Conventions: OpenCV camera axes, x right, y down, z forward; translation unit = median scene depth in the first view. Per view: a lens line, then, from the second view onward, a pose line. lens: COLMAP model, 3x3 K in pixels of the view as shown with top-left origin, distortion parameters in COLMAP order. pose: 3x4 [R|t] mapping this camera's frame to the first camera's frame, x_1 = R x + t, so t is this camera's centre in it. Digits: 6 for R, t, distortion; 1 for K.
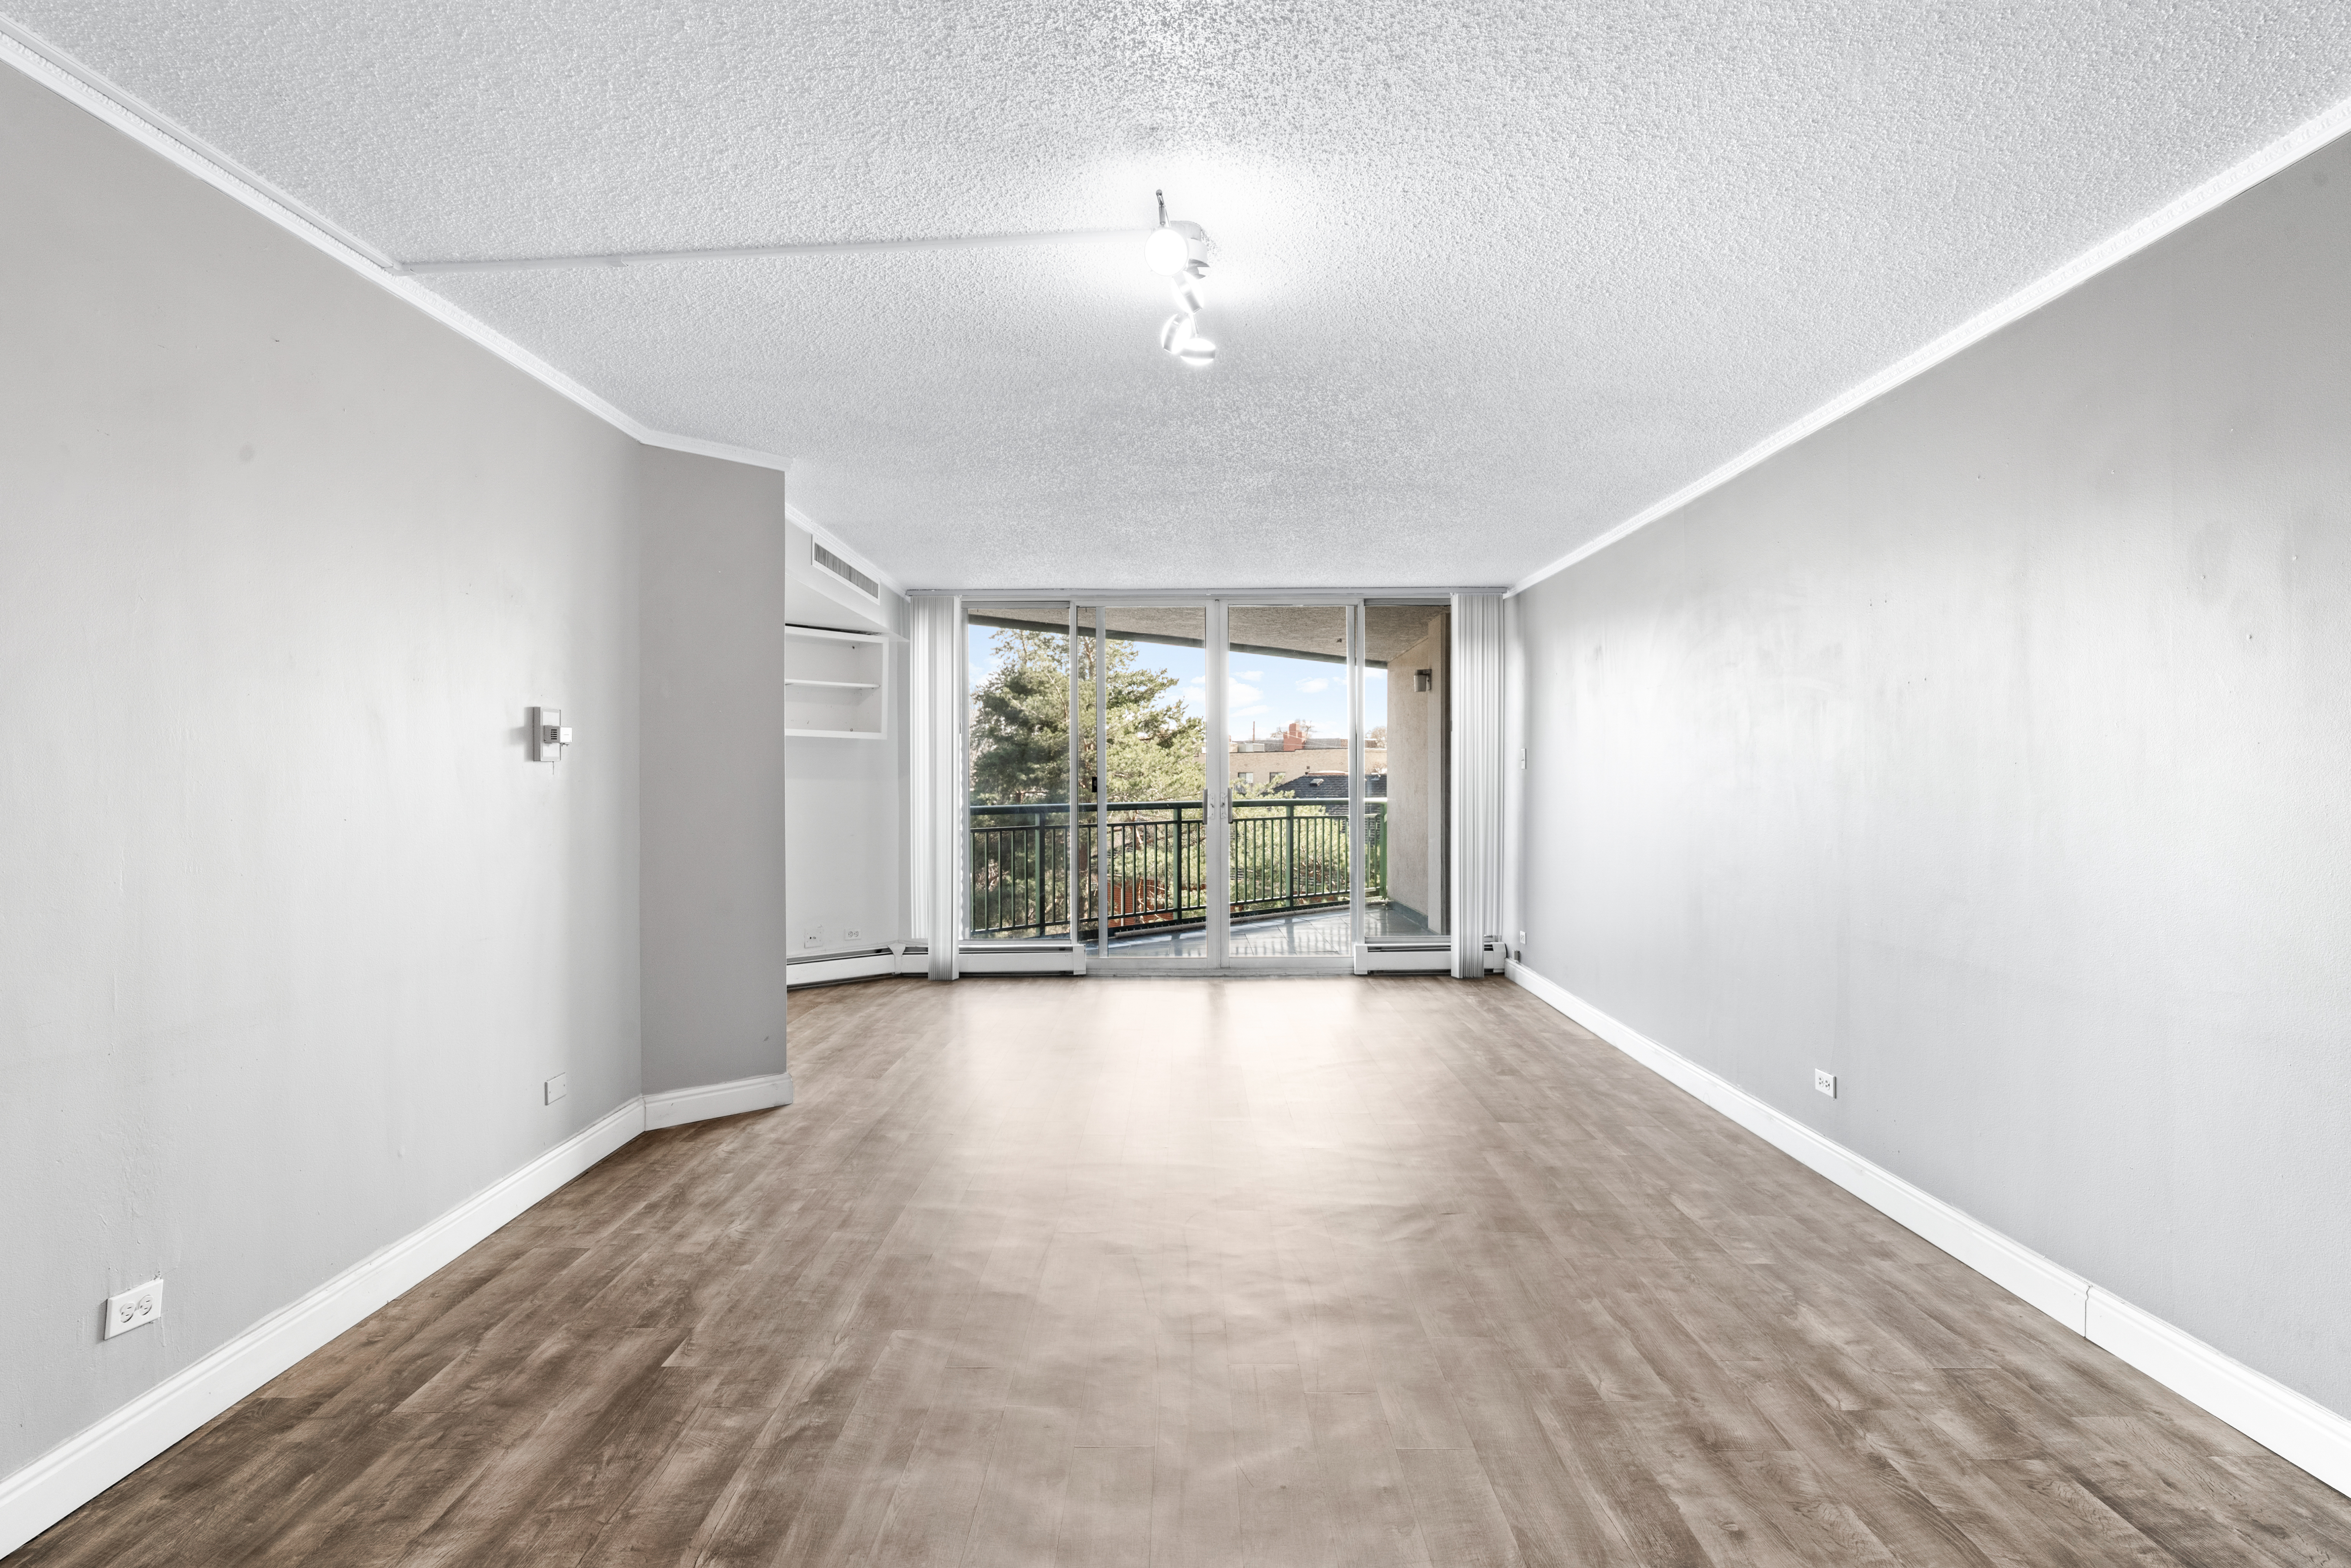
lens RADIAL K [[1237.3, 0, 1180.1], [0, 1237.3, 773.4], [0, 0, 1]] dist [-0.000491, 0.000057]
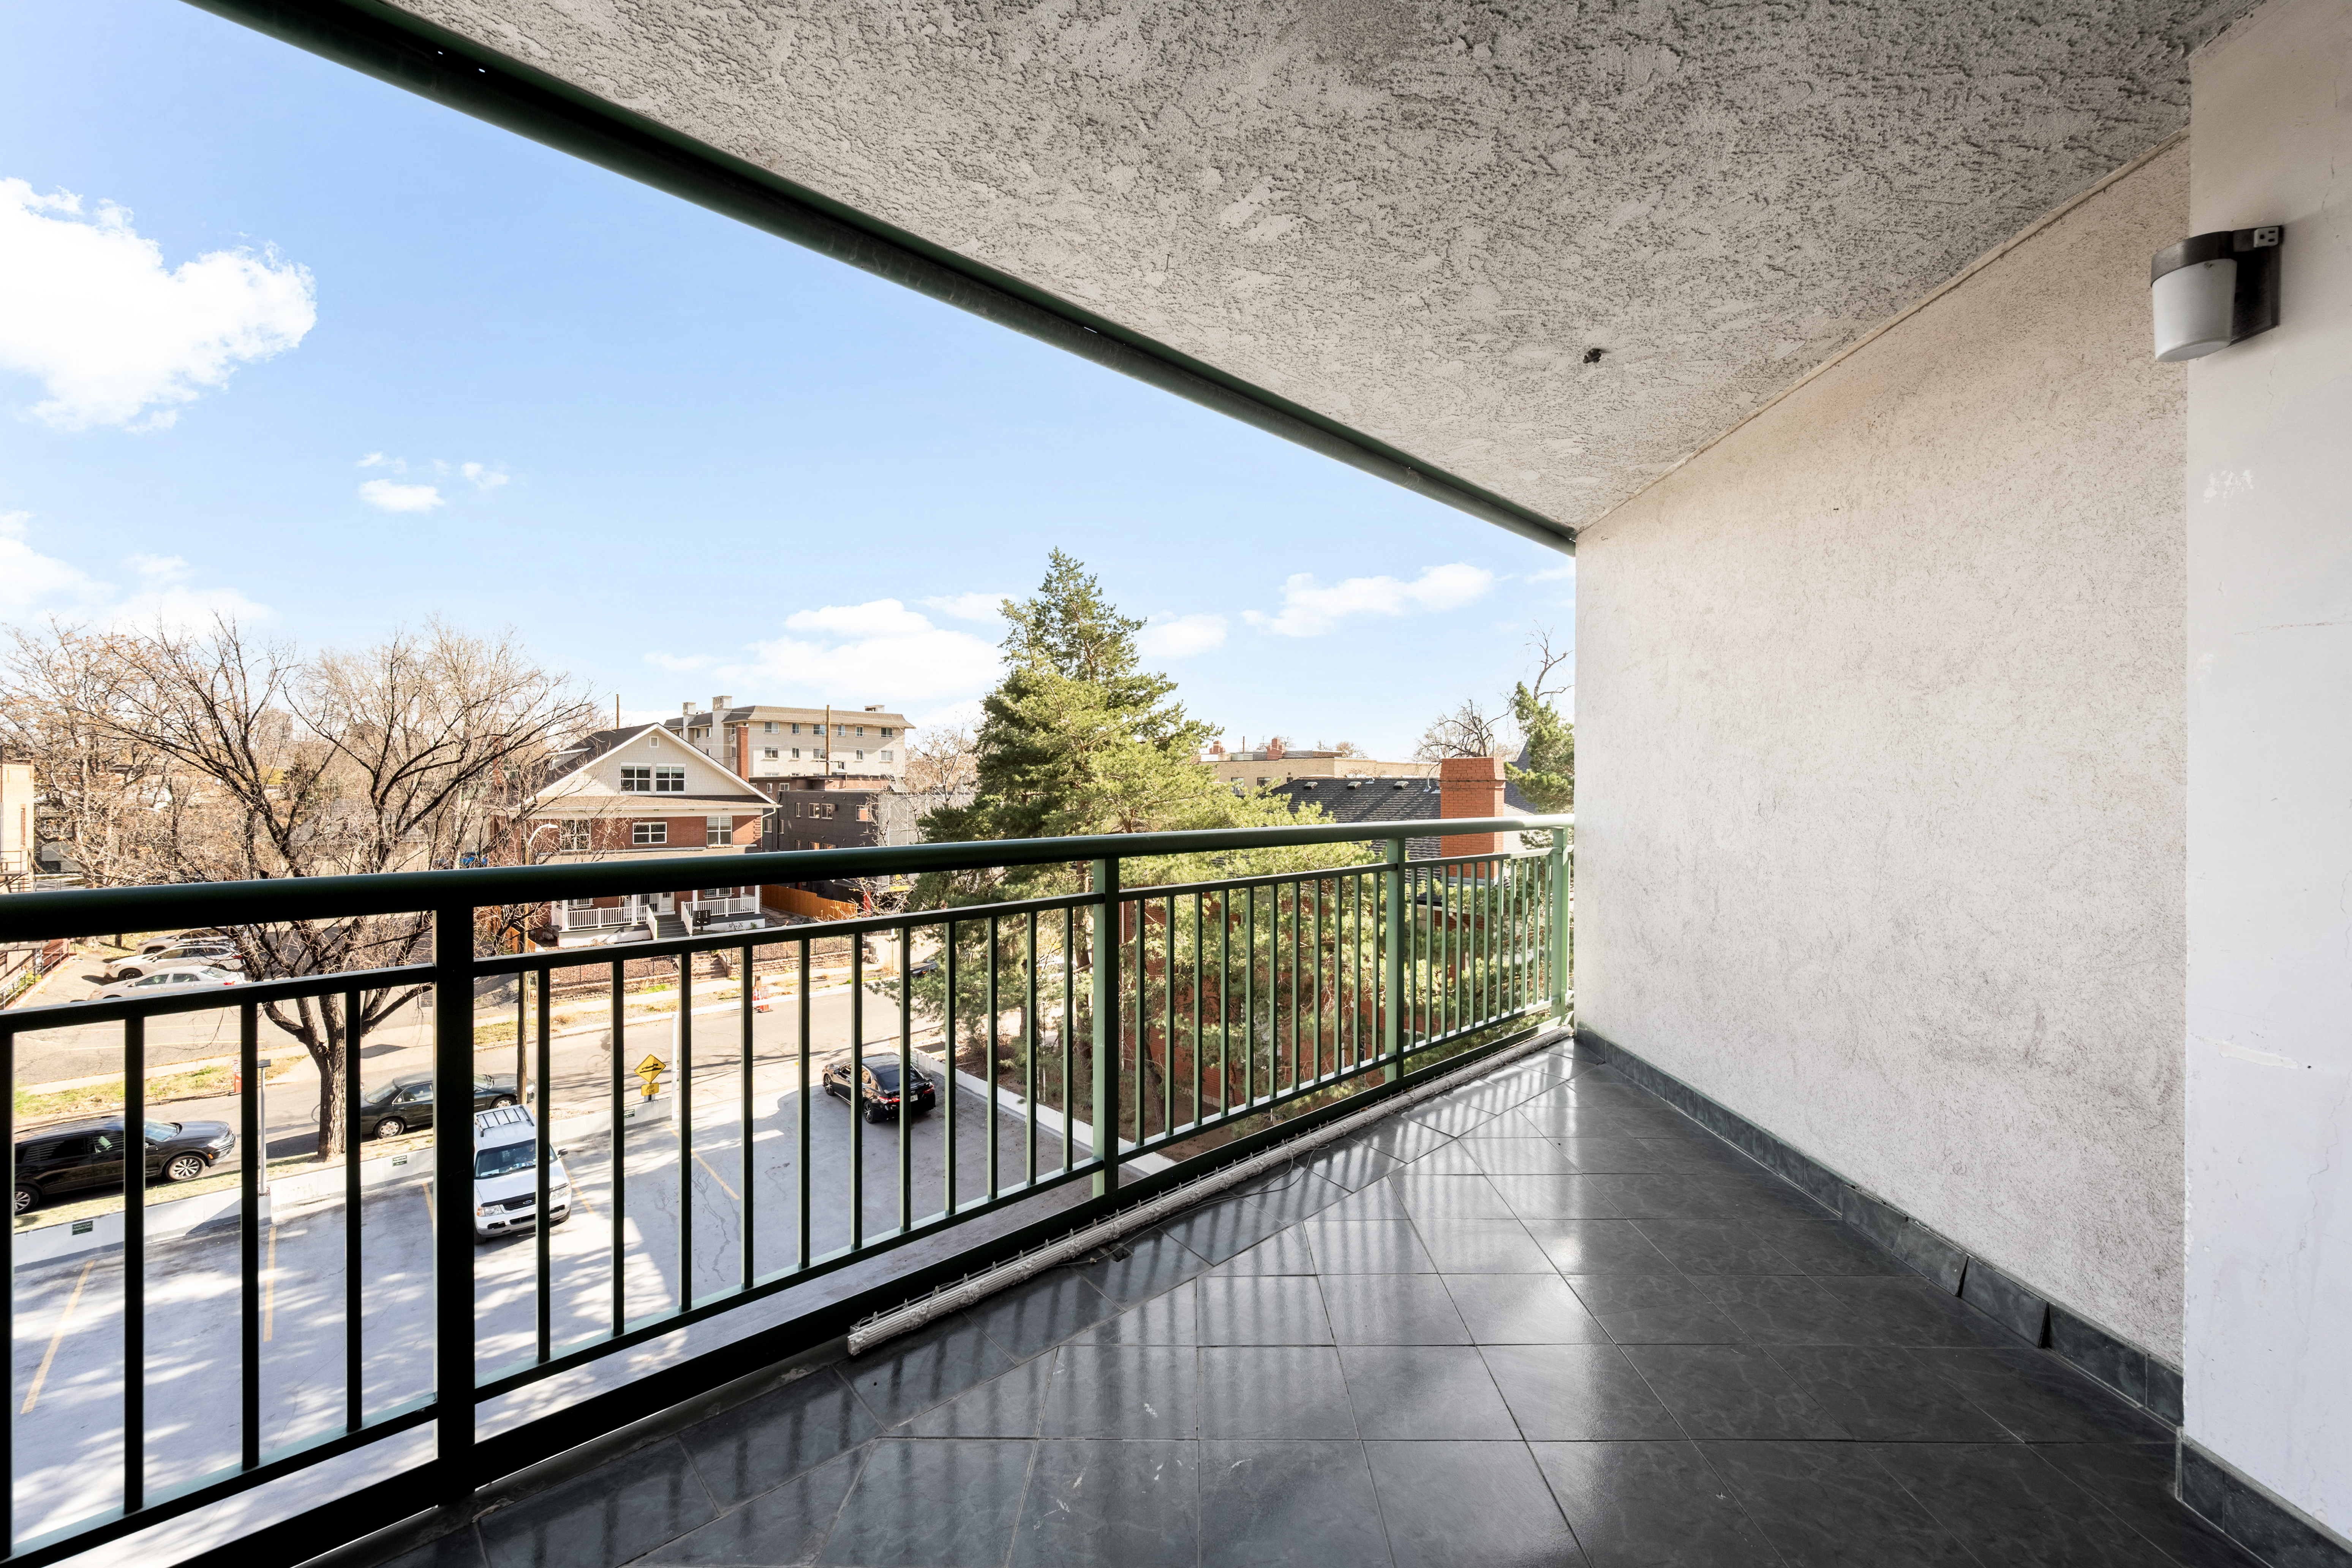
lens RADIAL K [[934.5, 0, 1176.0], [0, 934.5, 784.0], [0, 0, 1]] dist [-0.002162, -0.000222]
pose [[0.999946, 0.004901, -0.009205, 0.023877], [-0.004849, 0.999973, 0.005606, 0.009804], [0.009232, -0.005561, 0.999942, 1.064744]]
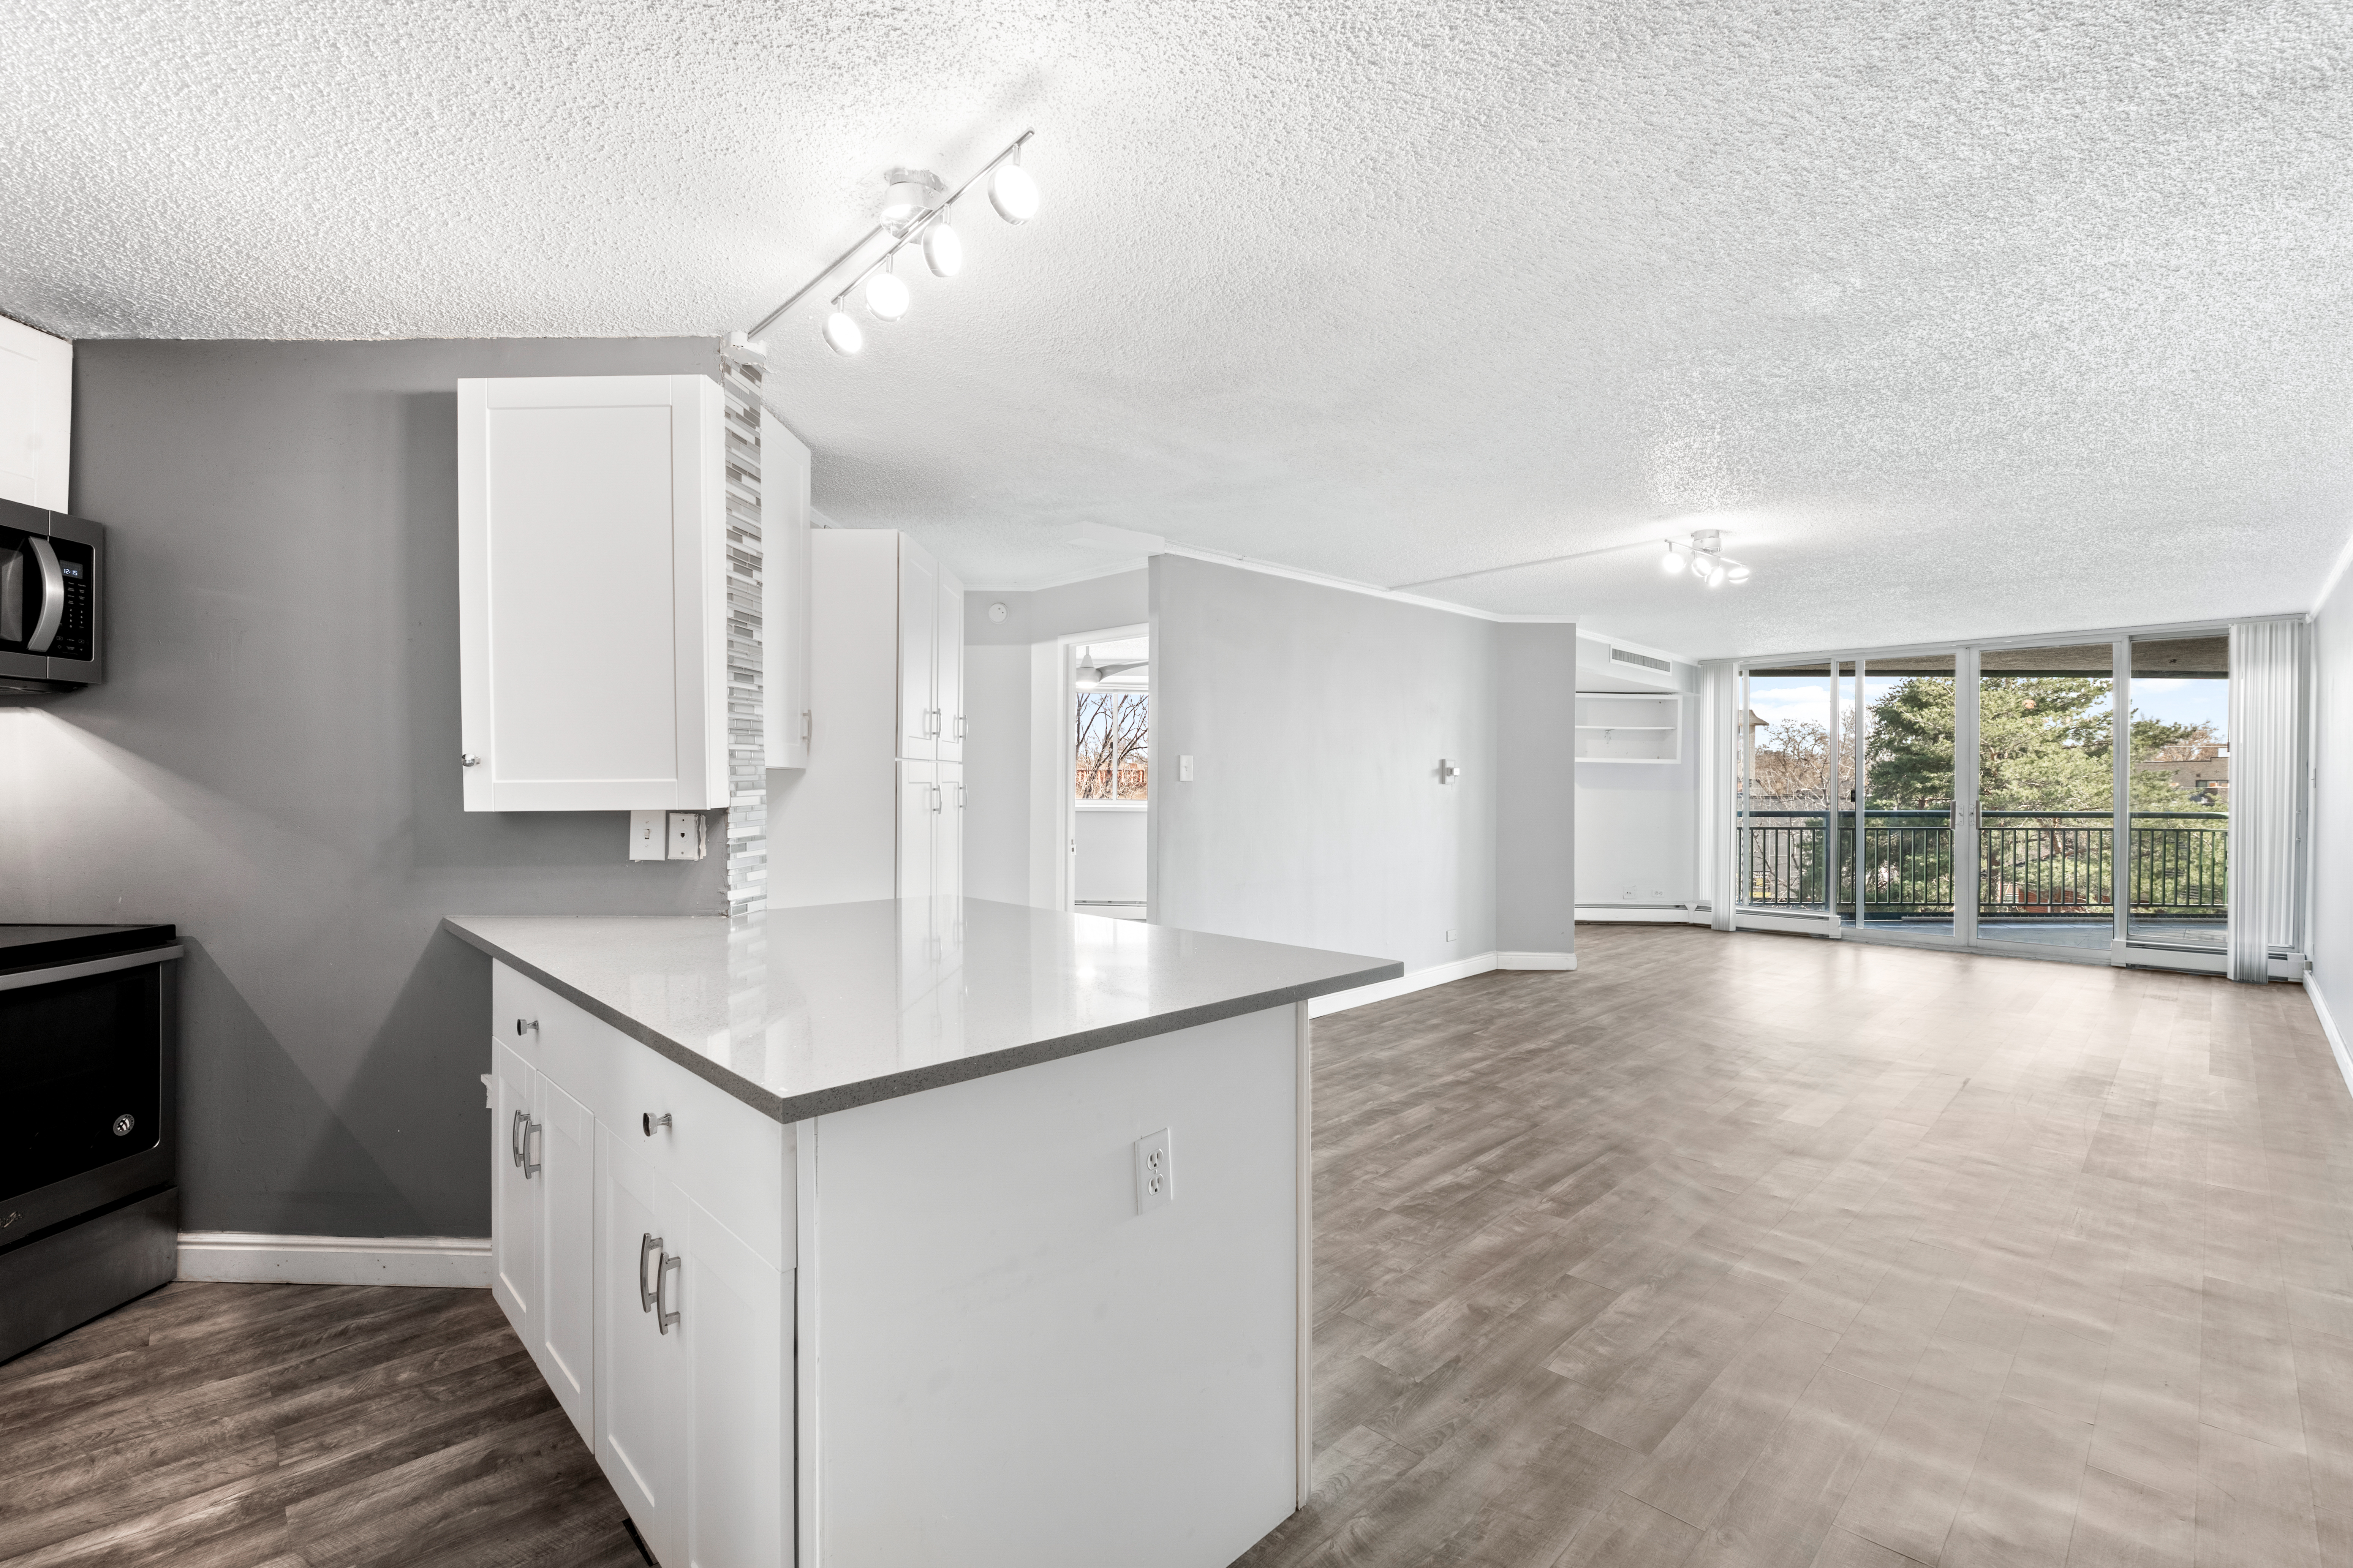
lens RADIAL K [[1024.0, 0, 1184.2], [0, 1024.0, 785.7], [0, 0, 1]] dist [-0.002539, -0.000008]
pose [[0.707327, 0.009731, -0.706819, 0.201784], [-0.004001, 0.999944, 0.009763, -0.010508], [0.706875, -0.004078, 0.707327, -0.280031]]
